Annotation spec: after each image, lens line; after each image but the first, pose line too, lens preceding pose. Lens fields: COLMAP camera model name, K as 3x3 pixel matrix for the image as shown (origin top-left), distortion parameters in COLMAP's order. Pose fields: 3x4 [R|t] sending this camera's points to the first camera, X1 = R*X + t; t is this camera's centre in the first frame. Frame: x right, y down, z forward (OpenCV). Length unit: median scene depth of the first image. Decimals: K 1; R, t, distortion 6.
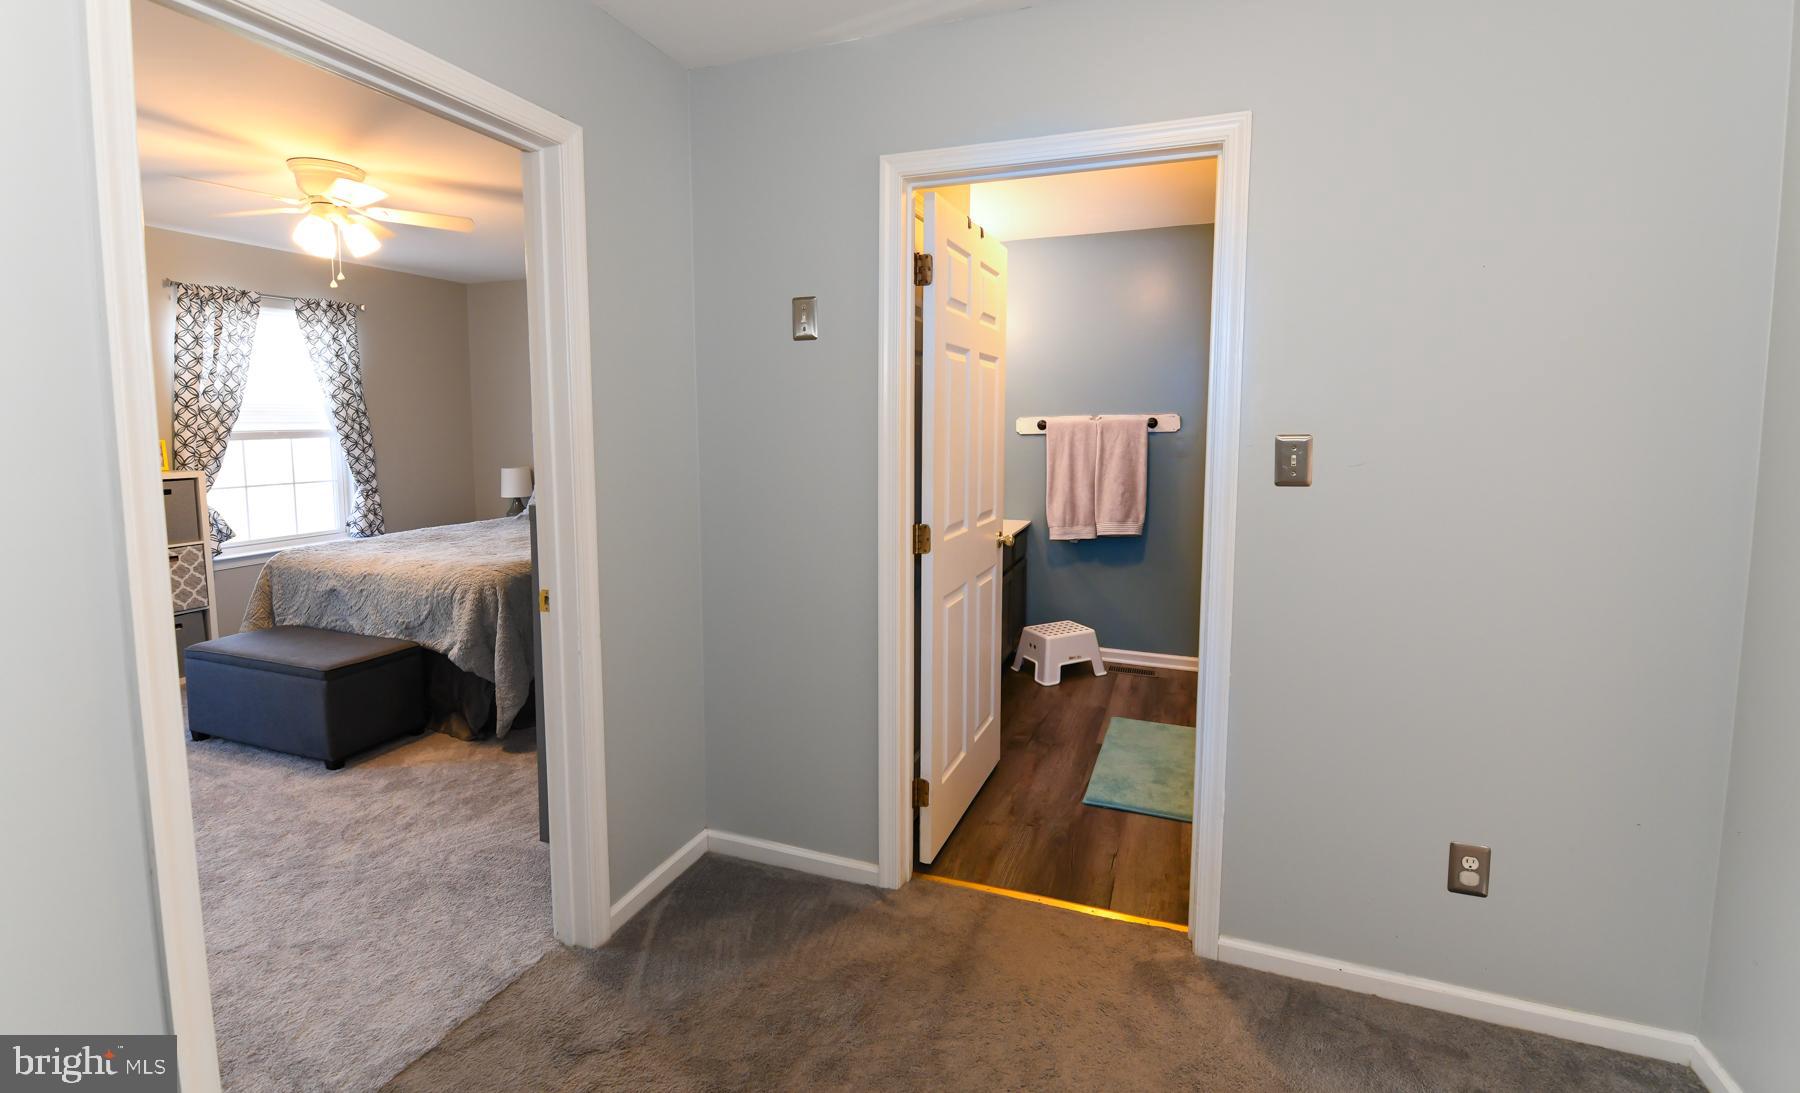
lens RADIAL K [[800.8, 0, 901.5], [0, 800.8, 488.4], [0, 0, 1]] dist [-0.001198, -0.000711]
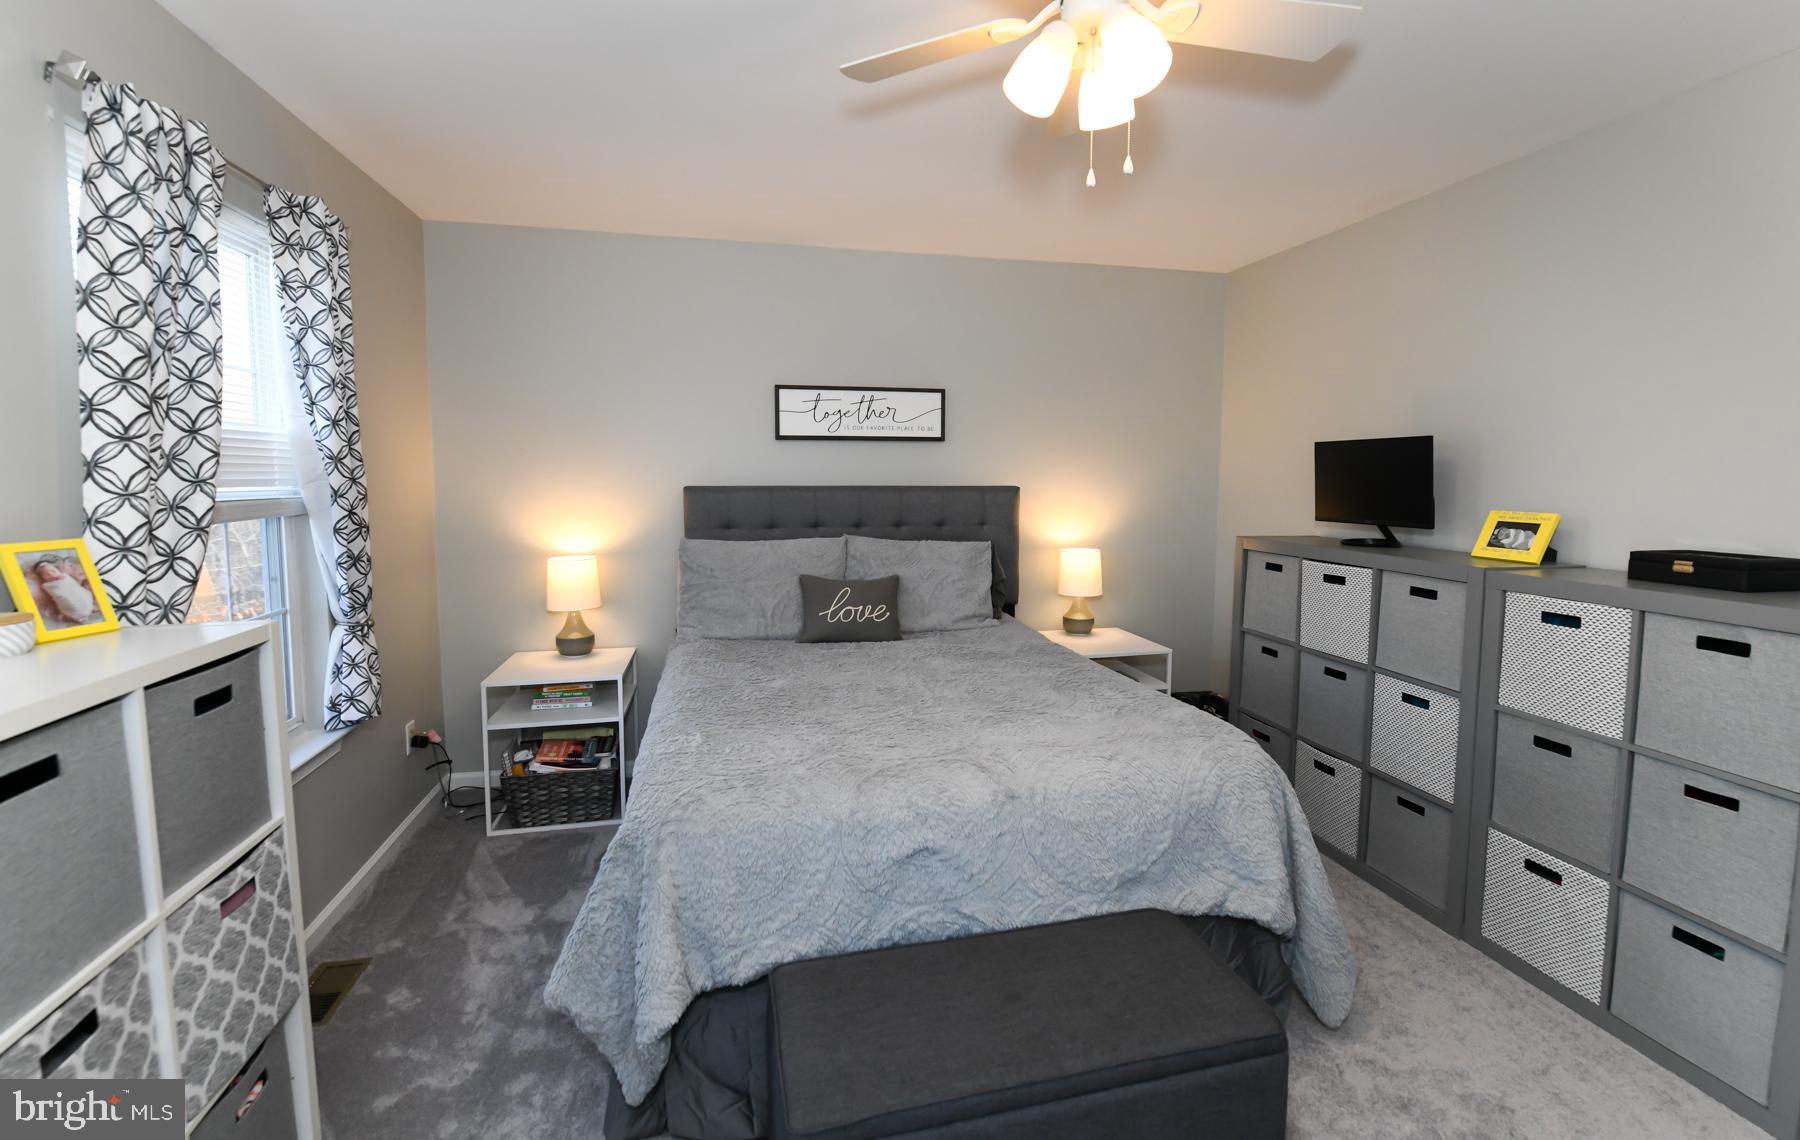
lens RADIAL K [[796.7, 0, 931.9], [0, 796.7, 536.0], [0, 0, 1]] dist [-0.000007, -0.004658]
pose [[0.819125, -0.042803, 0.572016, -0.776279], [0.045750, 0.998910, 0.009232, -0.045827], [-0.571788, 0.018607, 0.820190, 0.501342]]
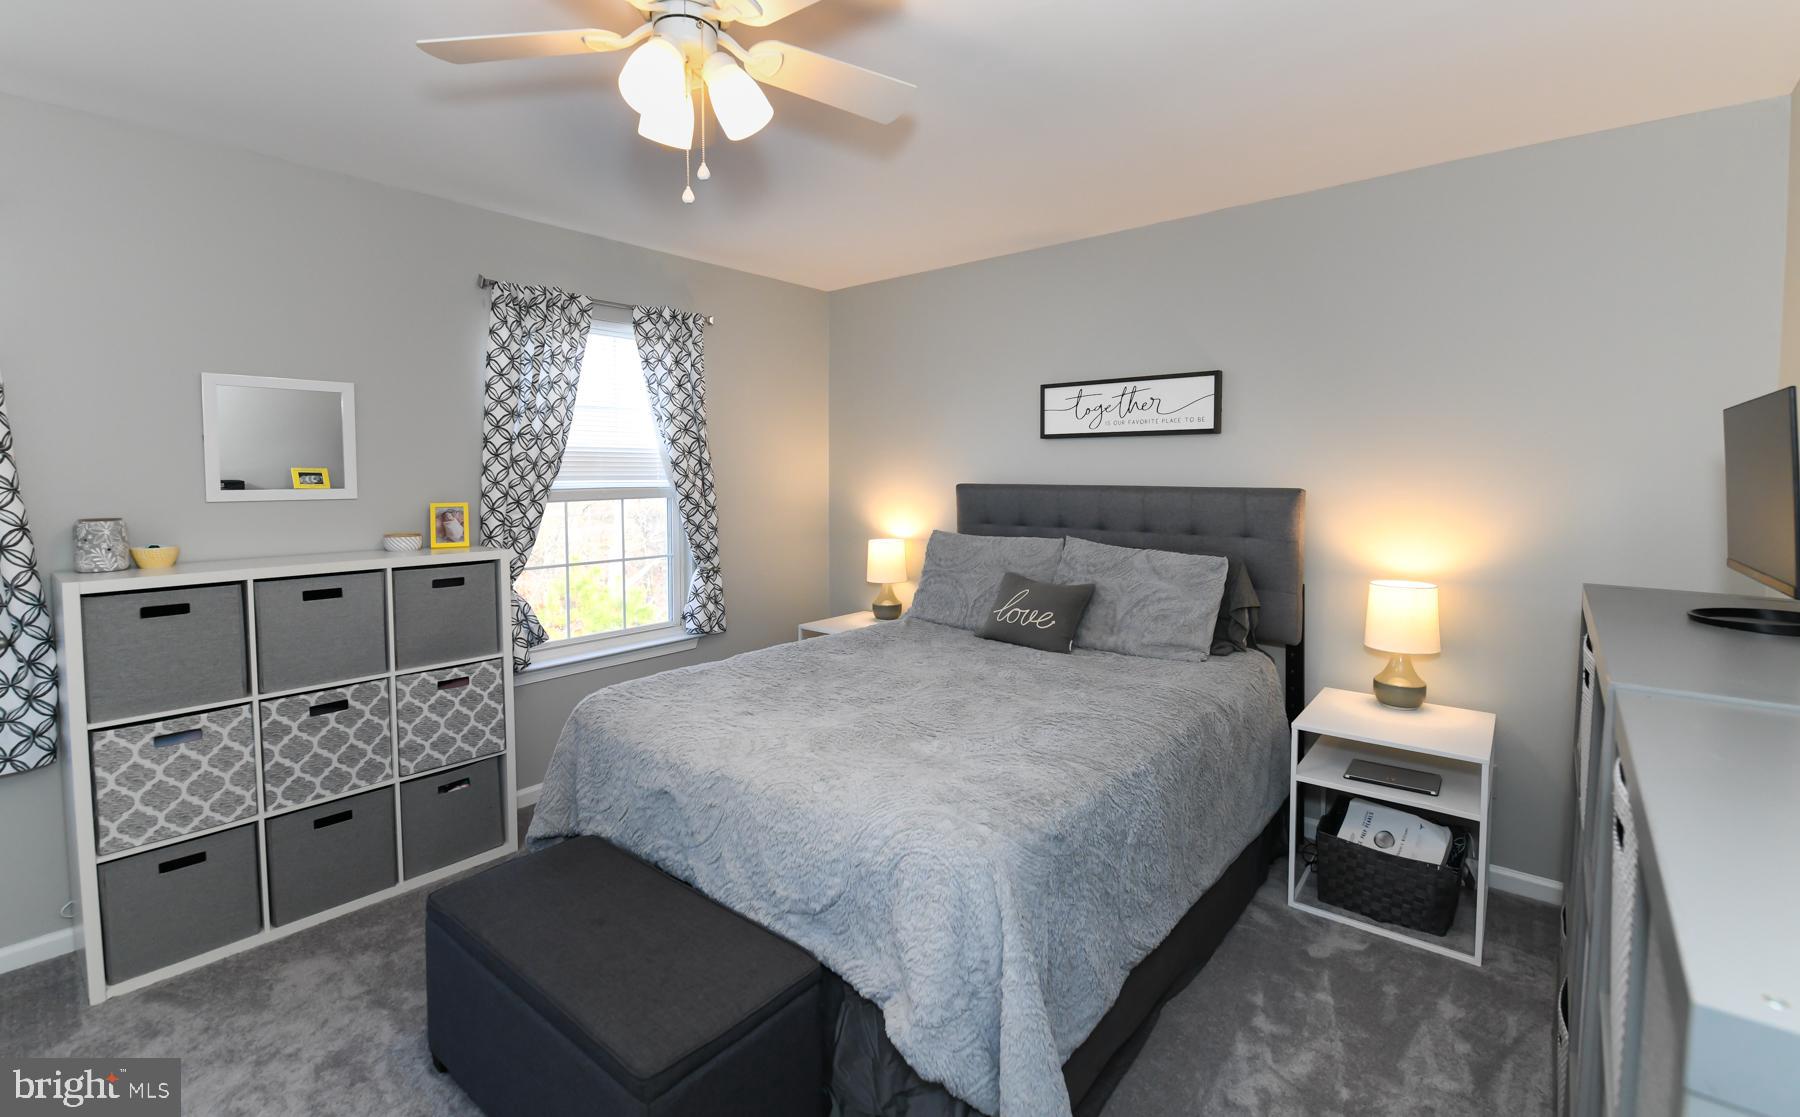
lens RADIAL K [[798.5, 0, 898.0], [0, 798.5, 512.5], [0, 0, 1]] dist [-0.000665, 0.000089]
pose [[0.944591, 0.017741, -0.327769, -0.314814], [-0.028632, 0.999186, -0.028430, -0.040359], [0.326997, 0.036240, 0.944330, 0.434975]]
